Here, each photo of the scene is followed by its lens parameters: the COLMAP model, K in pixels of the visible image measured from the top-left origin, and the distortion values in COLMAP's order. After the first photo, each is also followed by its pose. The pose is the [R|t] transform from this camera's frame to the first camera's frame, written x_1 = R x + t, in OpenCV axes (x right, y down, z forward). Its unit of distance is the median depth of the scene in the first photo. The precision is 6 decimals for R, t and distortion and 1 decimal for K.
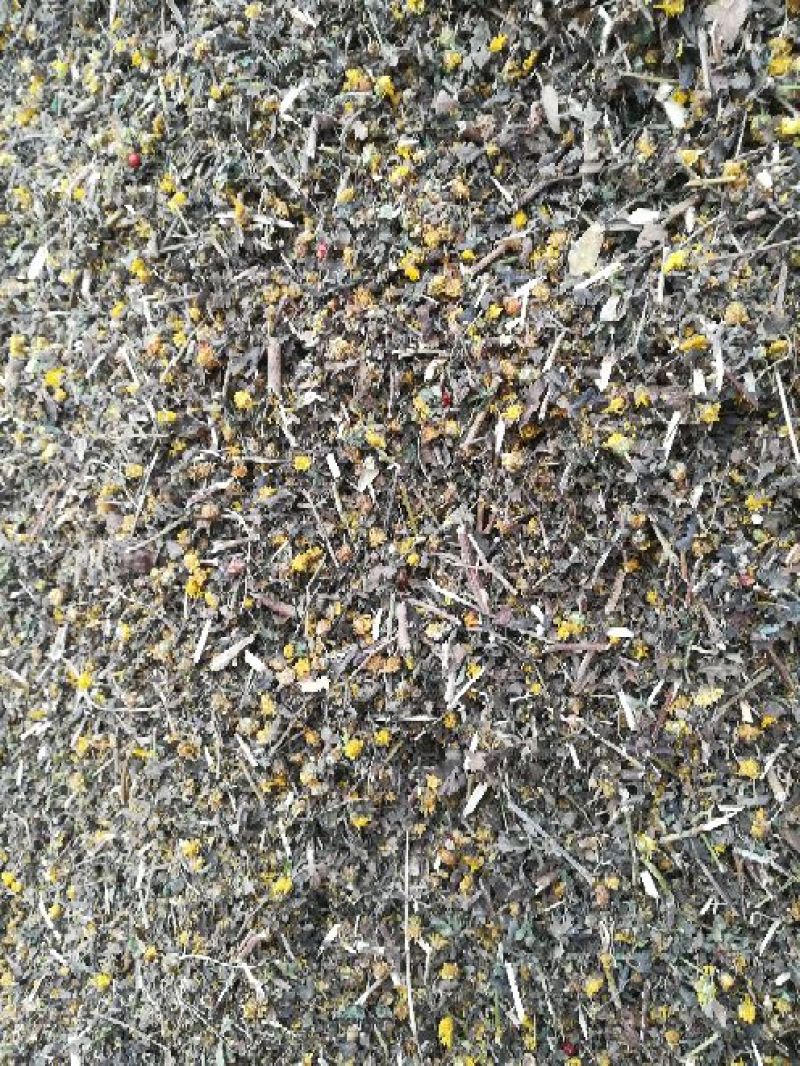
lens RADIAL K [[887.9, 0, 396.1], [0, 887.9, 526.2], [0, 0, 1]] dist [0.060960, -0.102029]
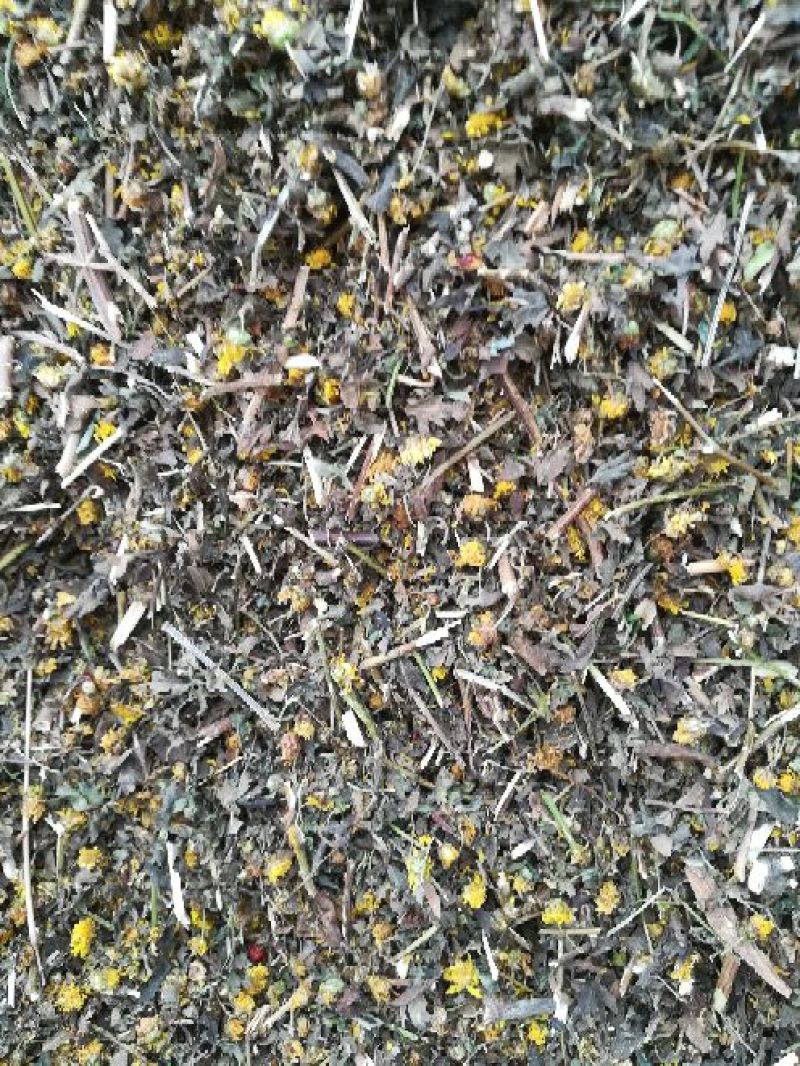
lens RADIAL K [[878.7, 0, 400.0], [0, 878.7, 533.0], [0, 0, 1]] dist [0.070238, -0.120708]
pose [[0.992209, 0.011790, 0.124028, 0.236361], [-0.022670, 0.995978, 0.086677, 0.183392], [-0.122507, -0.088814, 0.988486, 0.311207]]
